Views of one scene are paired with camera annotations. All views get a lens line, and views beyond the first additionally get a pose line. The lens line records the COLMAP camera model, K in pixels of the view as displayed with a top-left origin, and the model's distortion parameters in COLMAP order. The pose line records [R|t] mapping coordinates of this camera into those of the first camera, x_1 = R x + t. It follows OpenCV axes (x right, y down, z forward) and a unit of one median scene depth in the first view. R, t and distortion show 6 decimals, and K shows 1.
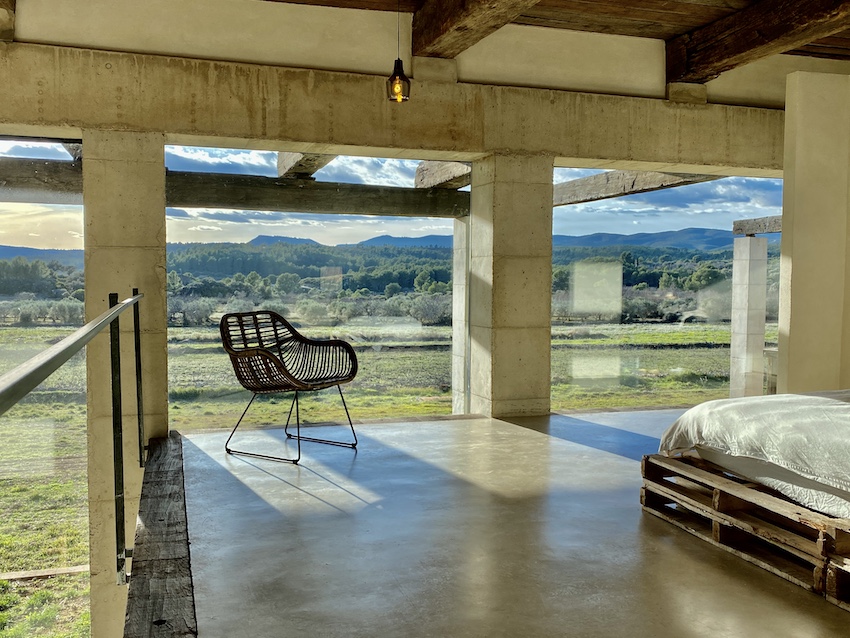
lens RADIAL K [[792.2, 0, 425.0], [0, 792.2, 319.0], [0, 0, 1]] dist [0.117127, -0.157609]
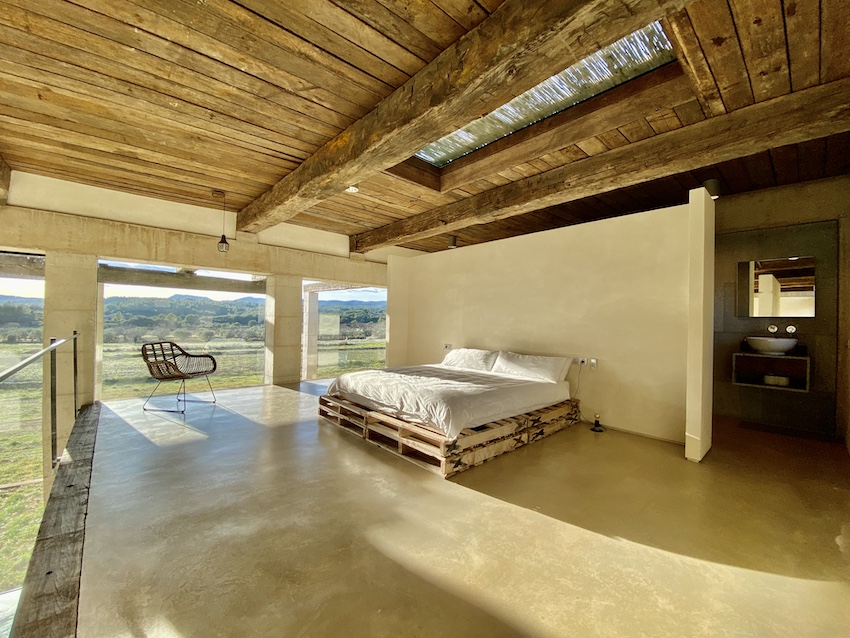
lens RADIAL K [[347.1, 0, 429.0], [0, 347.1, 319.7], [0, 0, 1]] dist [0.018029, -0.015776]
pose [[0.913033, 0.014837, 0.407616, 0.086461], [0.004723, 0.998887, -0.046938, -0.018882], [-0.407858, 0.044782, 0.911946, -0.146463]]
